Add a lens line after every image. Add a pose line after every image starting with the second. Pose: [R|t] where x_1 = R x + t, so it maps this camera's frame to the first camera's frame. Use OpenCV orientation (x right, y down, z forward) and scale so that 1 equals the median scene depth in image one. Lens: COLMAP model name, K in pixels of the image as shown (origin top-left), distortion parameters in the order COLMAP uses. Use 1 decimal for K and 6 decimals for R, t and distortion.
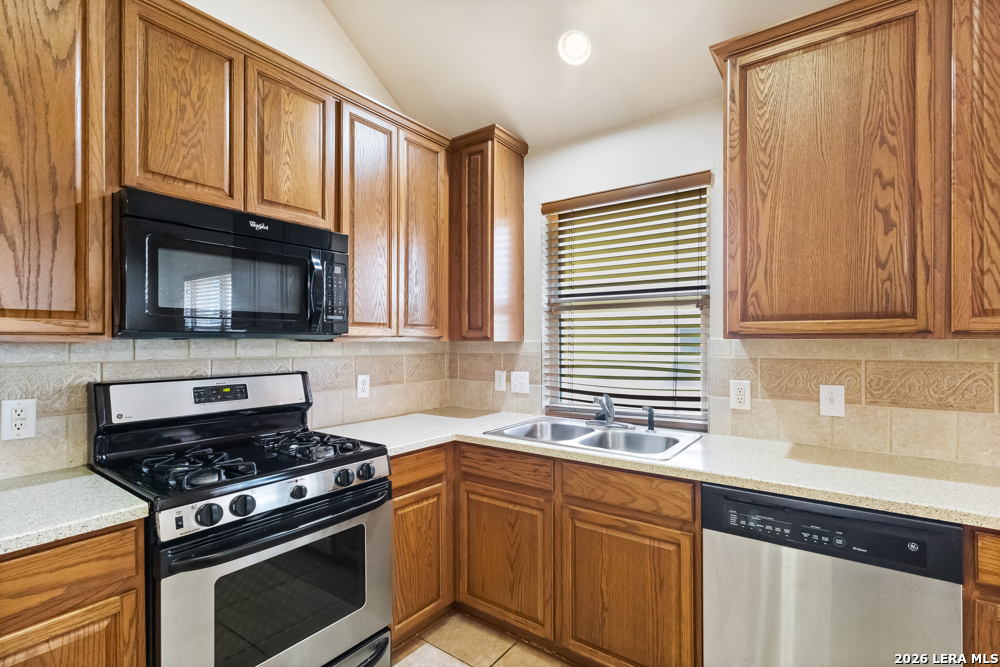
lens RADIAL K [[464.2, 0, 501.6], [0, 464.2, 340.5], [0, 0, 1]] dist [0.002246, 0.002014]
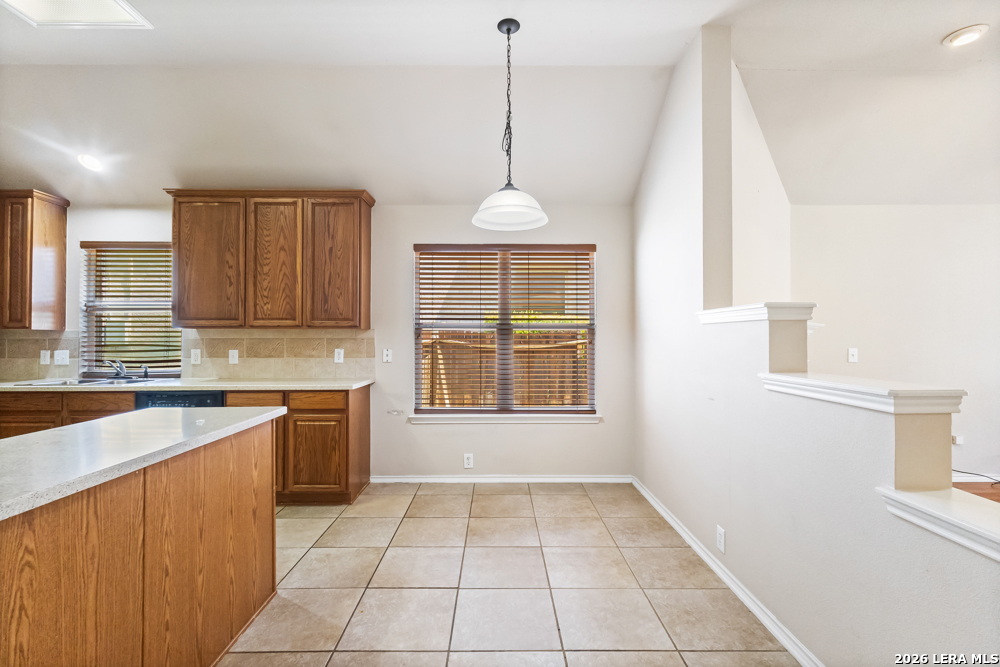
lens RADIAL K [[464.2, 0, 501.5], [0, 464.2, 331.6], [0, 0, 1]] dist [0.002246, 0.002014]
pose [[0.802563, 0.008275, 0.596510, 0.409468], [-0.000520, 0.999913, -0.013172, 0.037159], [-0.596567, 0.010261, 0.802497, -1.527339]]
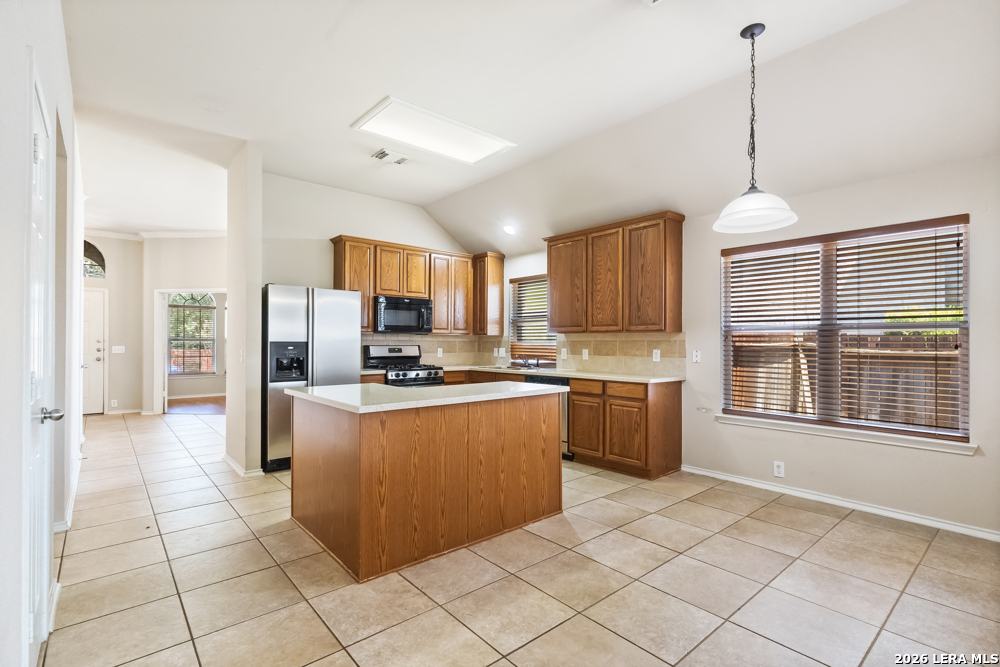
lens RADIAL K [[464.2, 0, 491.0], [0, 464.2, 341.3], [0, 0, 1]] dist [0.002246, 0.002014]
pose [[0.970334, 0.004206, -0.241732, 0.836635], [-0.004419, 0.999990, -0.000341, 0.049445], [0.241728, 0.001399, 0.970343, -2.002421]]
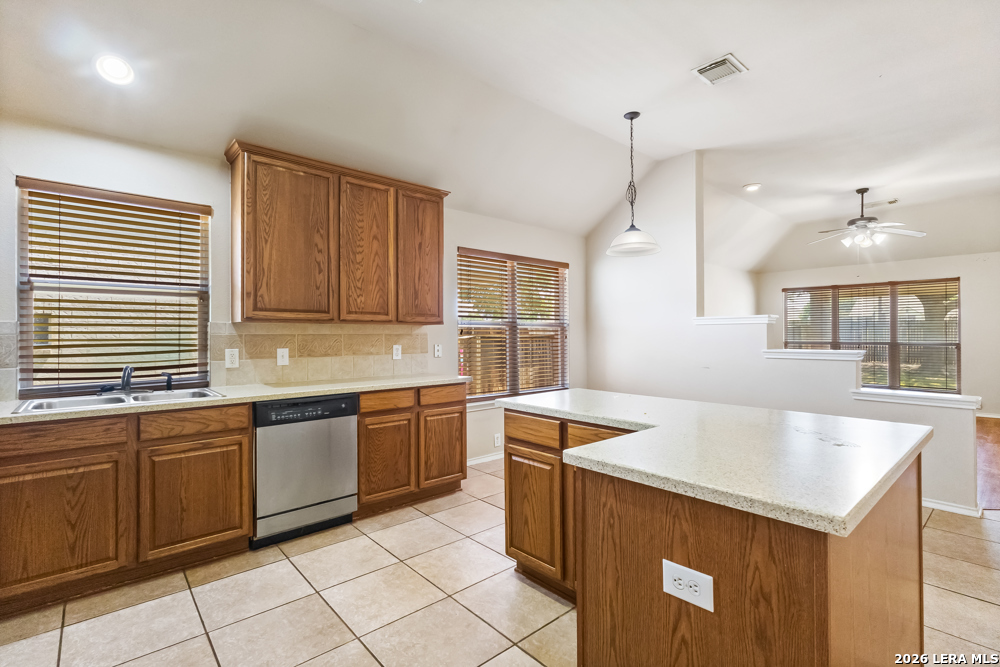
lens RADIAL K [[464.2, 0, 495.9], [0, 464.2, 333.1], [0, 0, 1]] dist [0.002246, 0.002014]
pose [[0.214572, 0.005927, 0.976690, -0.888277], [0.004651, 0.999964, -0.007091, 0.052413], [-0.976697, 0.006064, 0.214536, -0.211078]]
